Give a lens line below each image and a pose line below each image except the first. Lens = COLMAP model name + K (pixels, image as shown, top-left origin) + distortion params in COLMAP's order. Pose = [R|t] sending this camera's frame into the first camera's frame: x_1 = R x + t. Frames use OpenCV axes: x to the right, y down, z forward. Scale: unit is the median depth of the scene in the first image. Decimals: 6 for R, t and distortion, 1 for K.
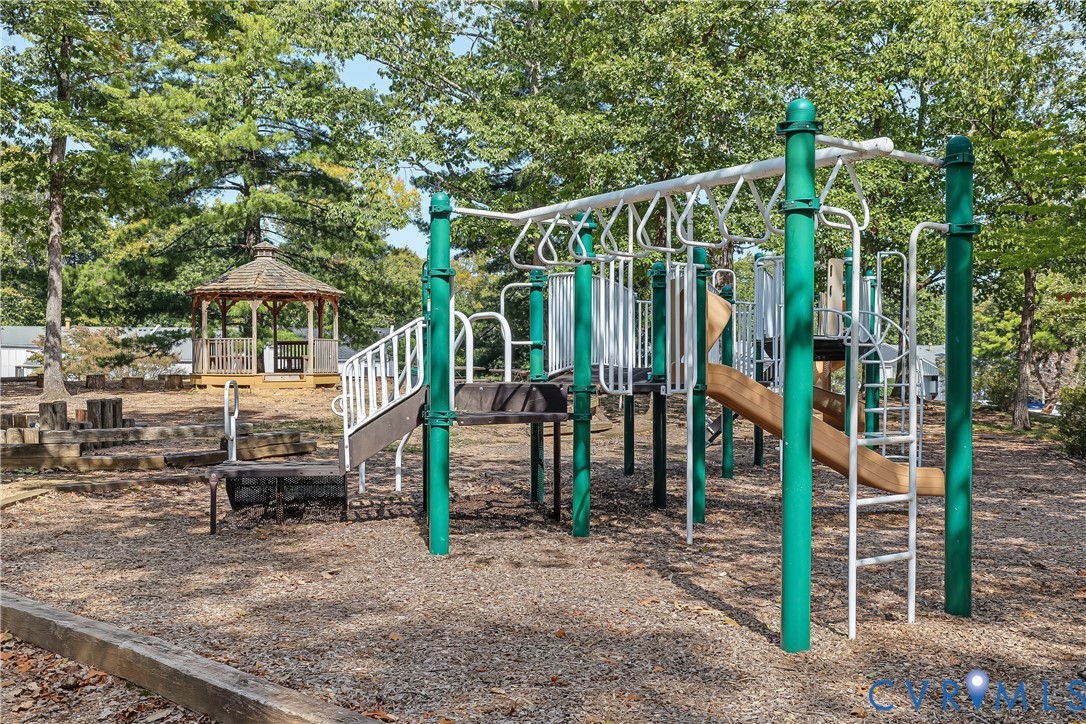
lens RADIAL K [[1068.5, 0, 545.7], [0, 1068.5, 358.7], [0, 0, 1]] dist [0.048494, 0.000000]
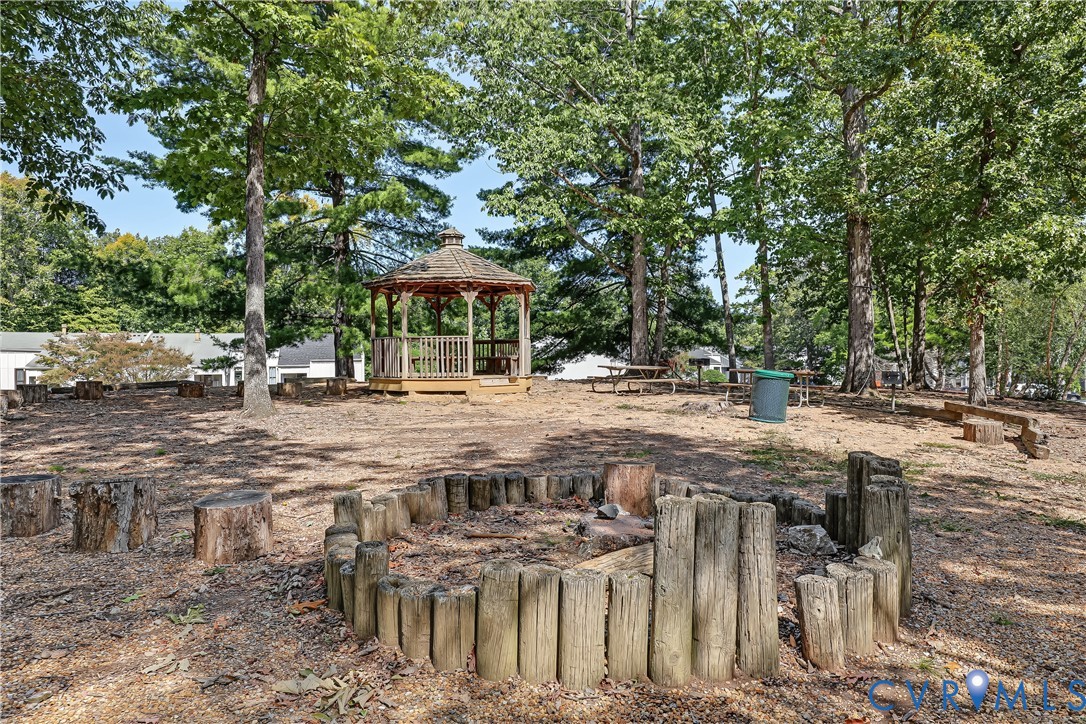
lens RADIAL K [[734.9, 0, 544.6], [0, 734.9, 357.1], [0, 0, 1]] dist [0.009741, -0.008673]
pose [[0.976027, -0.003753, 0.217615, -0.269031], [0.004471, 0.999986, -0.002805, -0.000319], [-0.217601, 0.003711, 0.976031, 0.327534]]
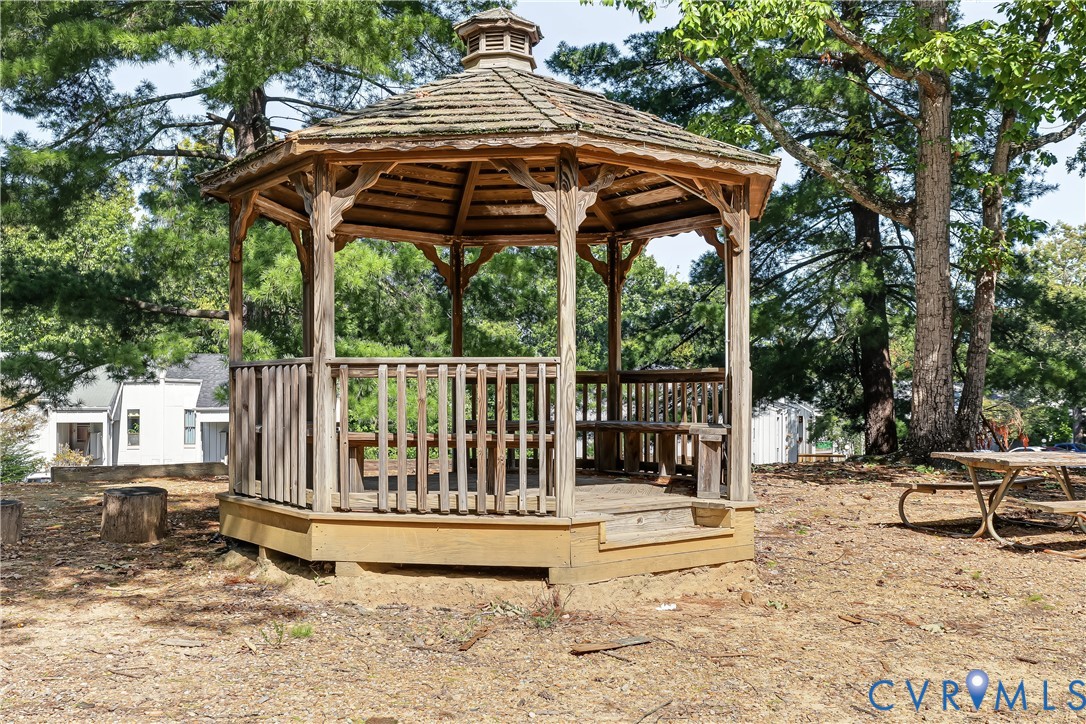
lens RADIAL K [[1068.5, 0, 539.3], [0, 1068.5, 367.9], [0, 0, 1]] dist [0.048494, 0.000000]
pose [[0.990801, 0.008419, 0.135067, -0.242490], [-0.005193, 0.999693, -0.024219, -0.008831], [-0.135230, 0.023294, 0.990540, 0.613769]]
